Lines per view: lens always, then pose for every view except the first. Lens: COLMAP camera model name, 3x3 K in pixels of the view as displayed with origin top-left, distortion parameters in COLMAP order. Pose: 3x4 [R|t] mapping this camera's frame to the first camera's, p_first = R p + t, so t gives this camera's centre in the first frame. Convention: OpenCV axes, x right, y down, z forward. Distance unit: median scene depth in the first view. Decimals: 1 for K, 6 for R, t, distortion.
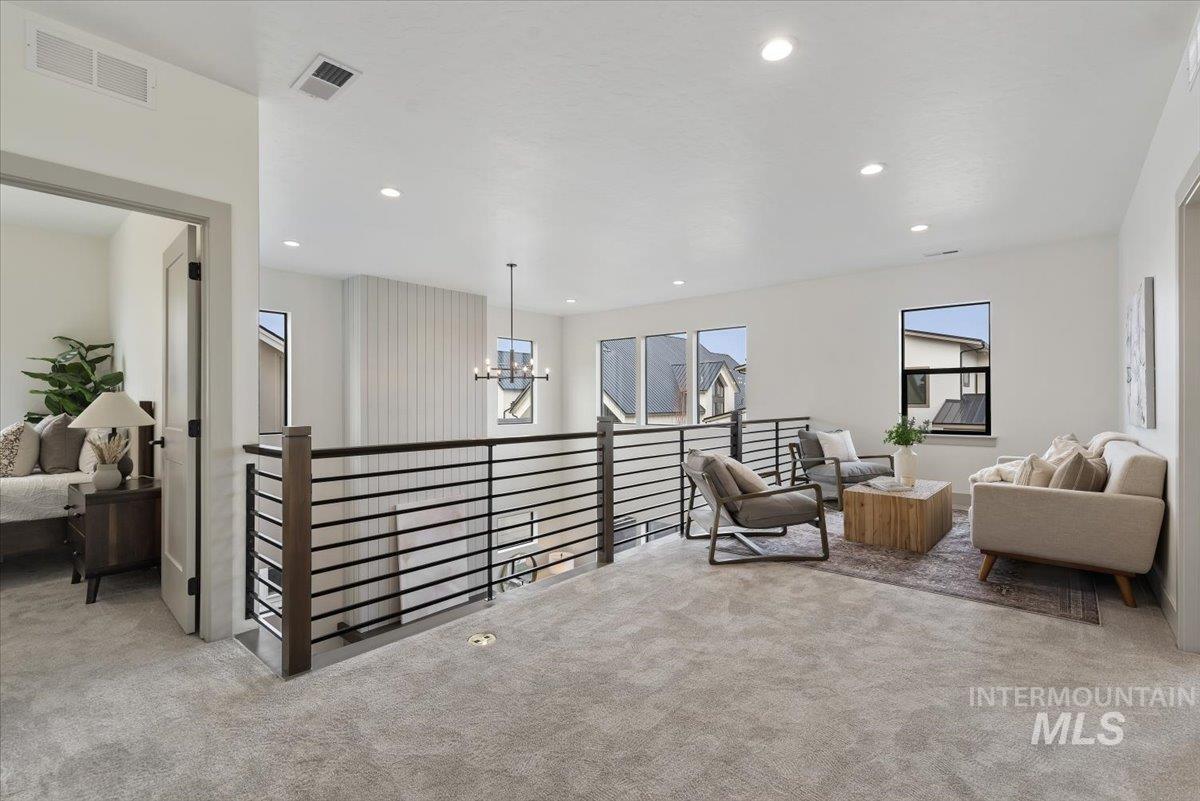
lens RADIAL K [[522.7, 0, 609.5], [0, 522.7, 398.8], [0, 0, 1]] dist [-0.006556, -0.001336]
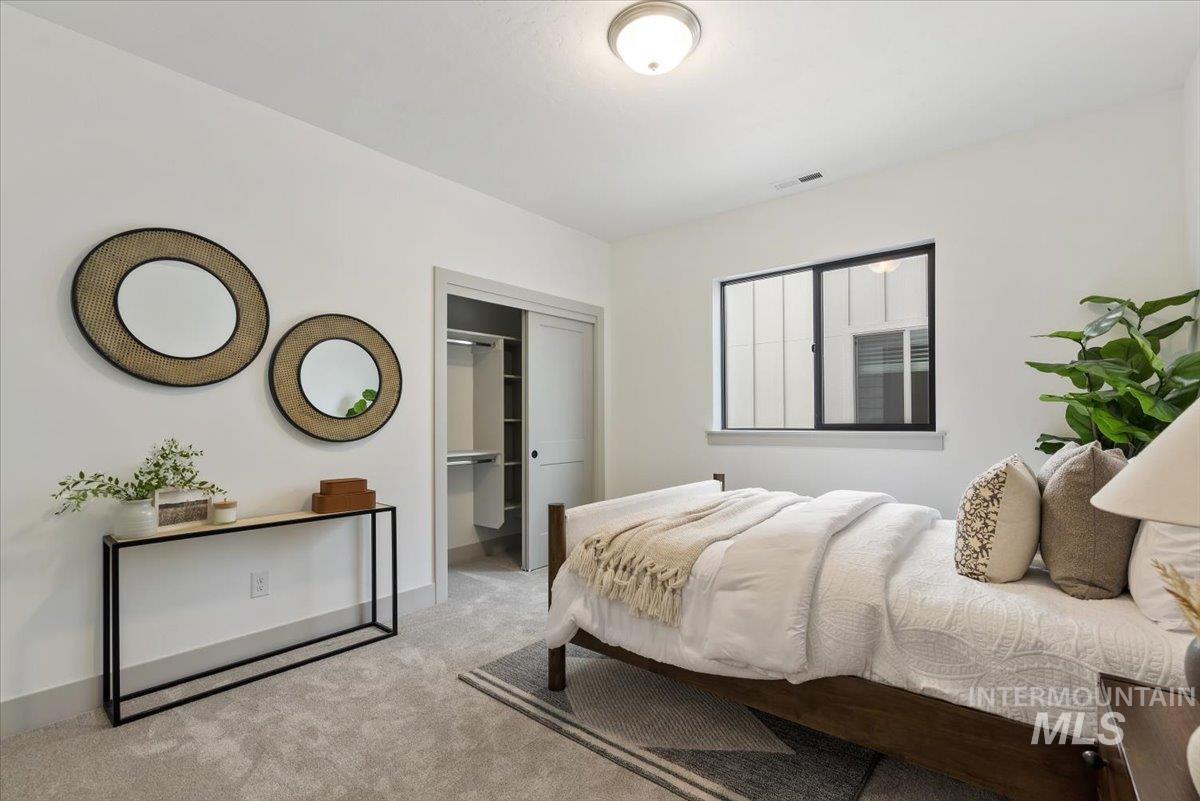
lens RADIAL K [[522.7, 0, 608.5], [0, 522.7, 403.9], [0, 0, 1]] dist [-0.006556, -0.001336]
pose [[-0.016992, -0.017360, -0.999705, -0.540039], [0.008651, 0.999809, -0.017508, -0.001382], [0.999818, -0.008946, -0.016839, 0.532265]]
